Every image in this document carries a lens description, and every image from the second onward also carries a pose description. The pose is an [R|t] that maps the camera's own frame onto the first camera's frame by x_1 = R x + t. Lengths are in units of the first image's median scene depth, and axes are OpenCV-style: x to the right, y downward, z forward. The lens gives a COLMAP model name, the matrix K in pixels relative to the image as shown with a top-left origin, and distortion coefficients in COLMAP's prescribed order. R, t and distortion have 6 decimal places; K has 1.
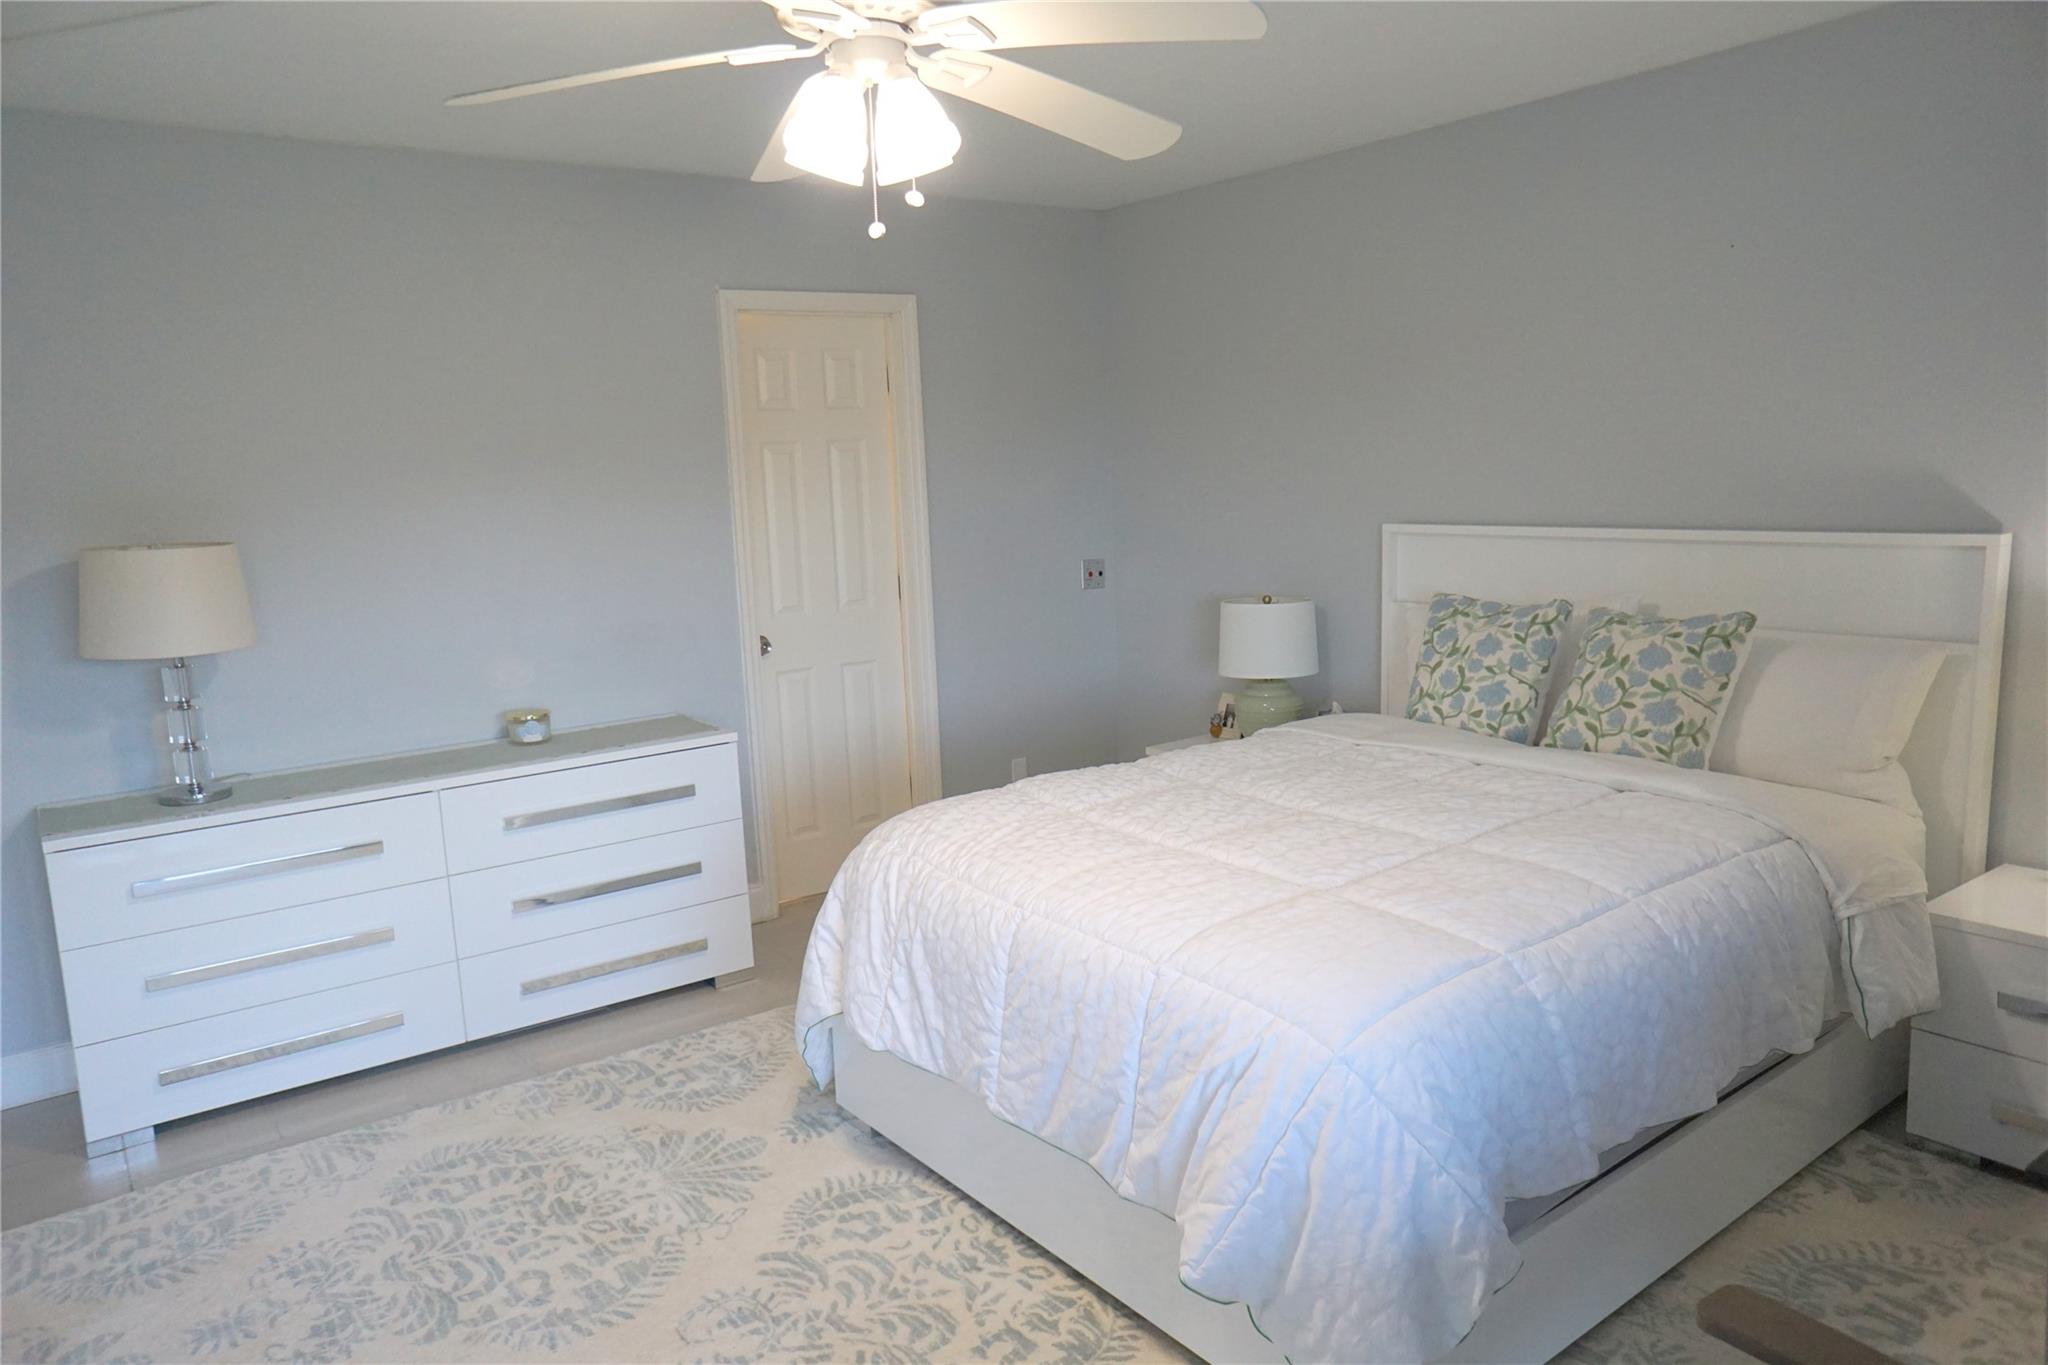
lens RADIAL K [[1385.0, 0, 1003.3], [0, 1385.0, 677.3], [0, 0, 1]] dist [-0.067616, 0.087737]
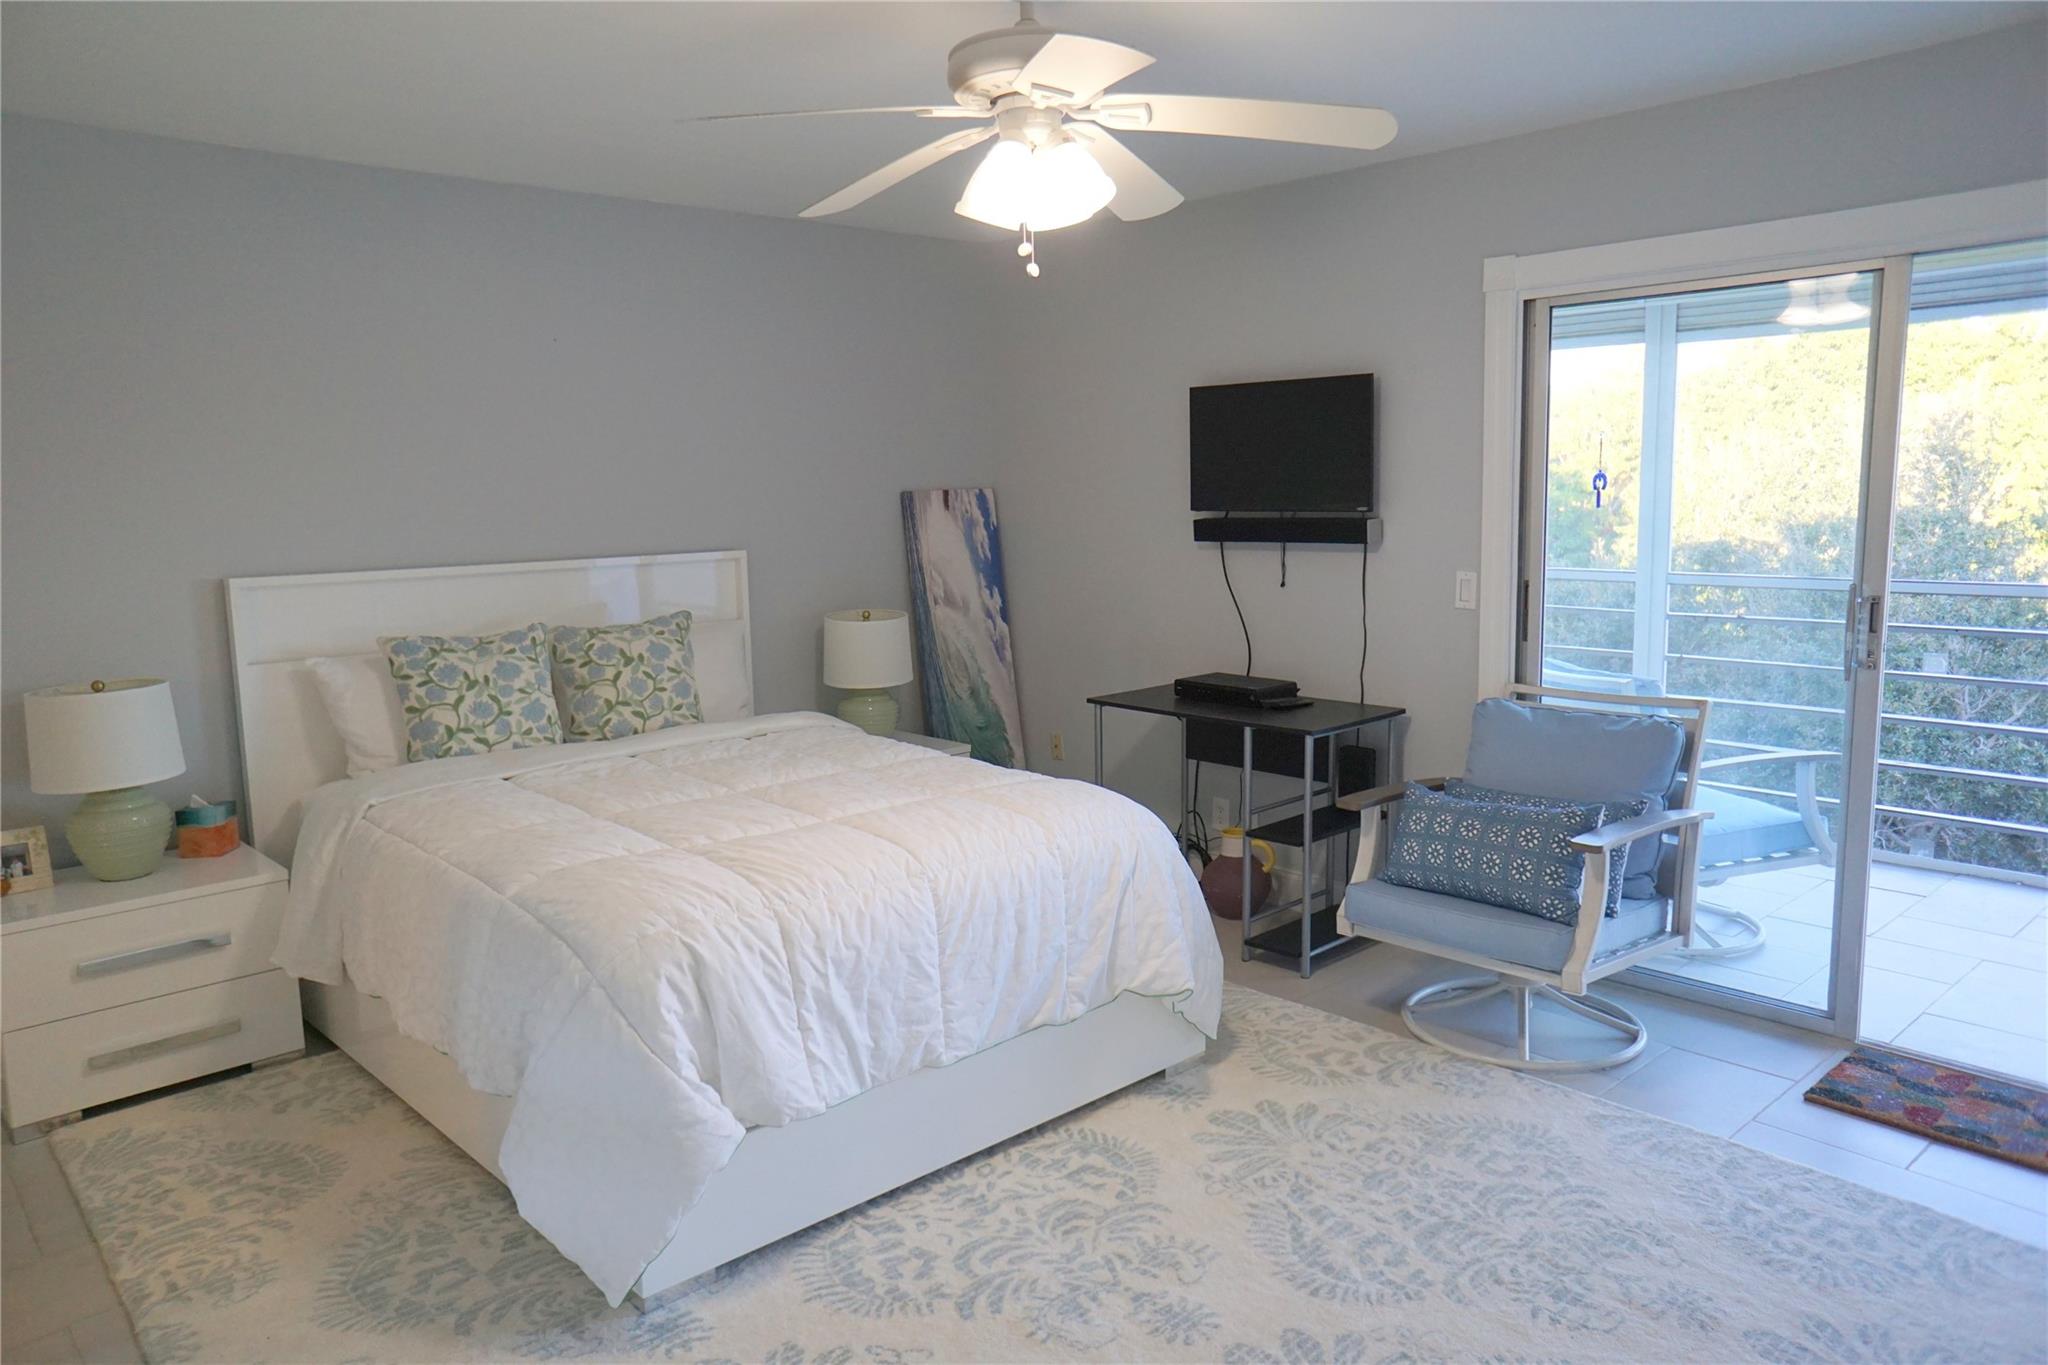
lens RADIAL K [[1385.0, 0, 1002.1], [0, 1385.0, 680.4], [0, 0, 1]] dist [-0.067616, 0.087737]
pose [[-0.100214, -0.102041, 0.989720, -0.954126], [0.177234, 0.976987, 0.118674, -0.094612], [-0.979053, 0.187305, -0.079823, 0.878922]]
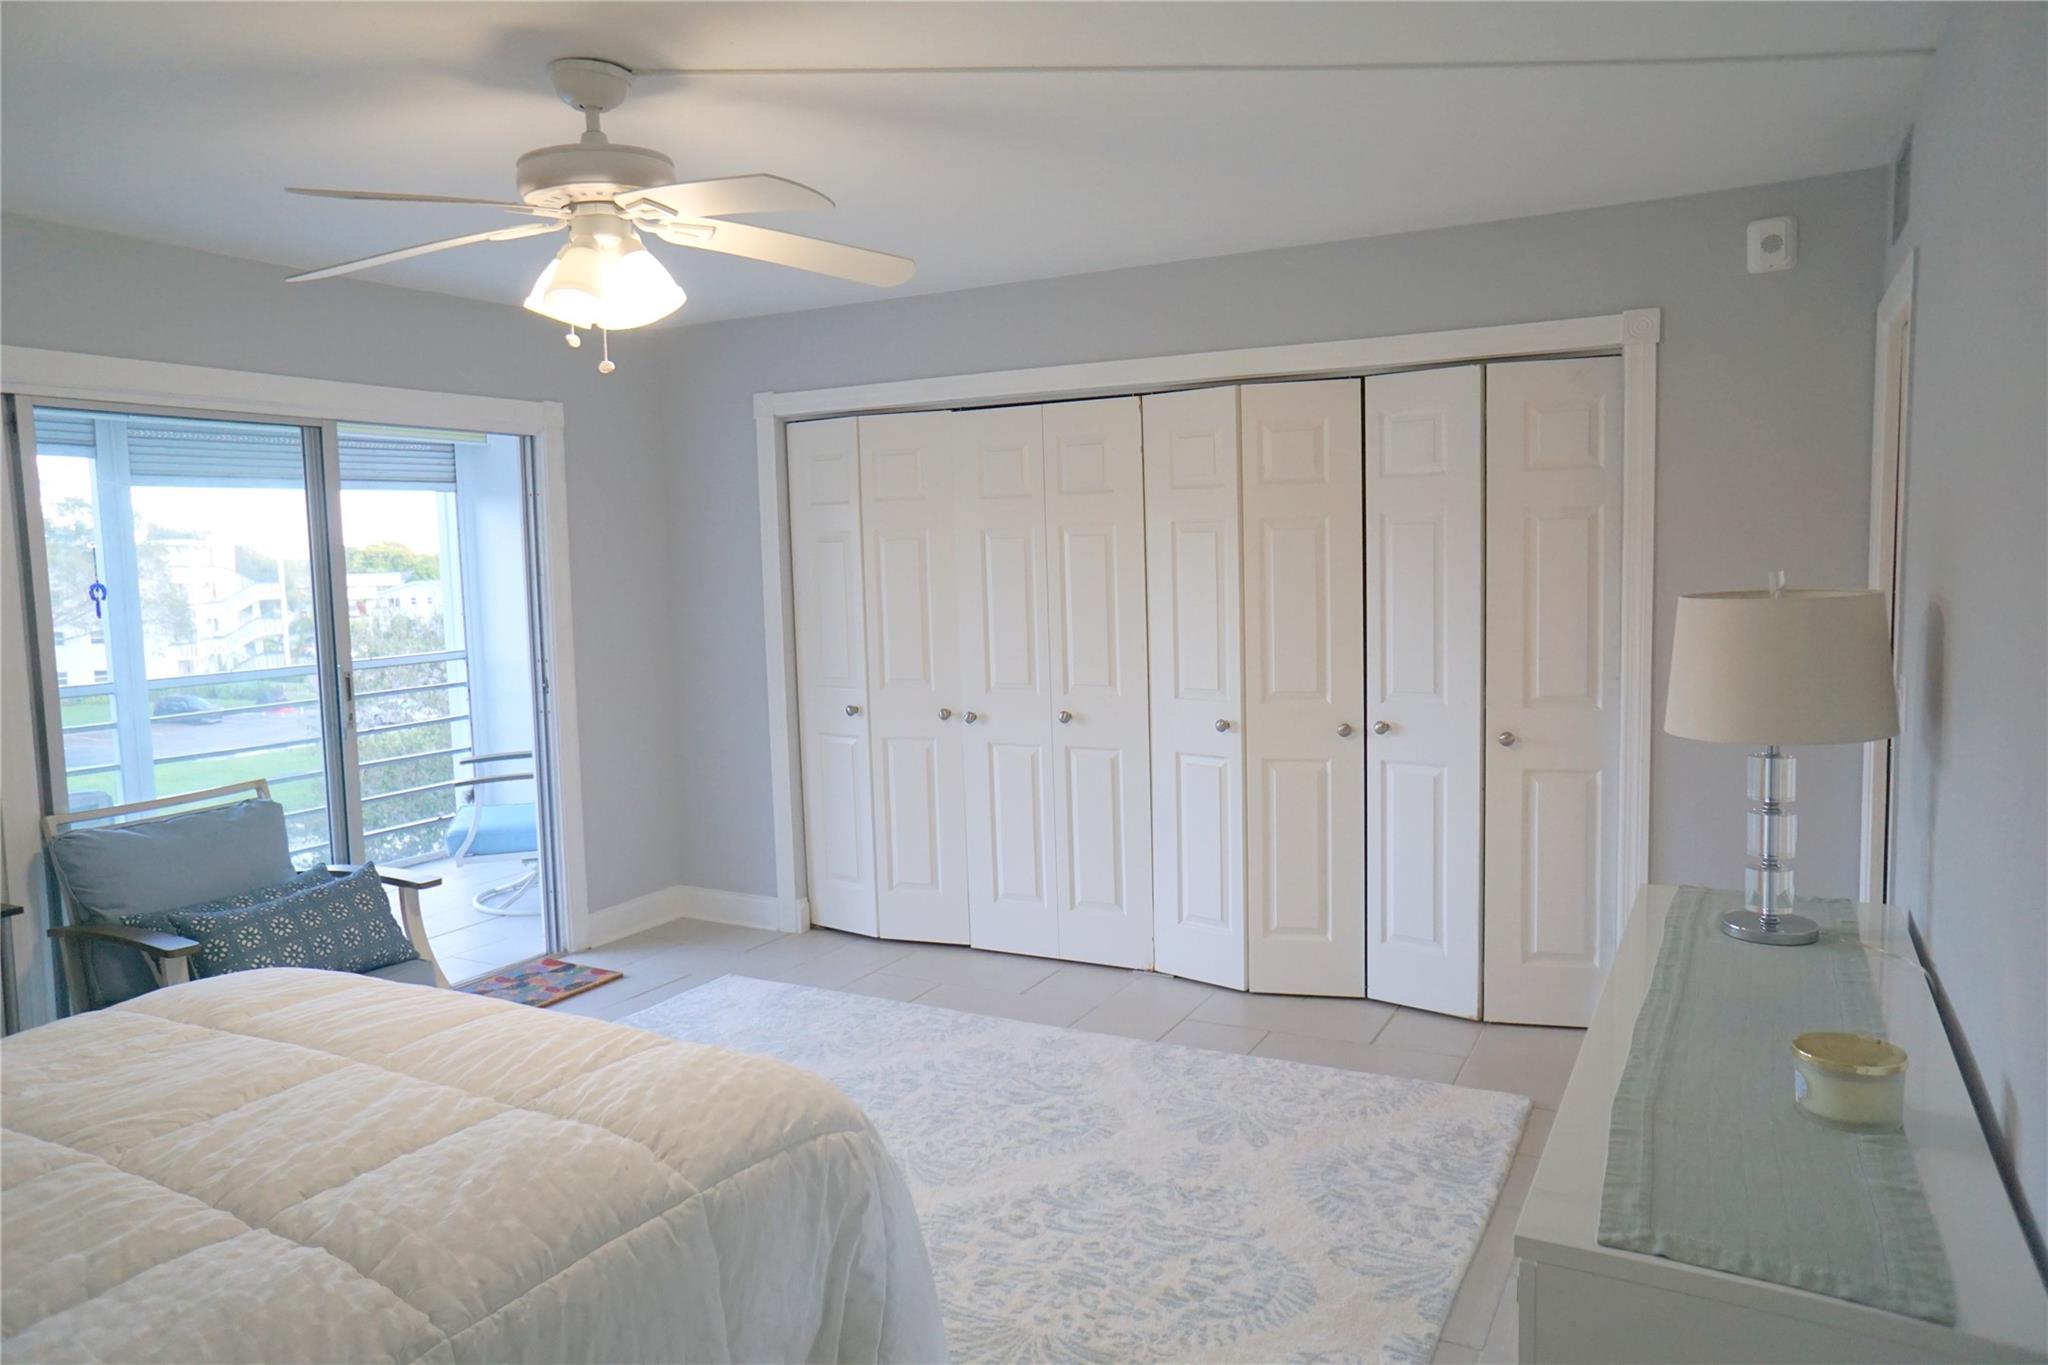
lens RADIAL K [[1385.0, 0, 1011.5], [0, 1385.0, 676.9], [0, 0, 1]] dist [-0.067616, 0.087737]
pose [[-0.903054, 0.101980, -0.417244, 0.090156], [-0.003928, 0.969405, 0.245437, -0.267502], [0.429508, 0.223282, -0.875025, 1.698890]]
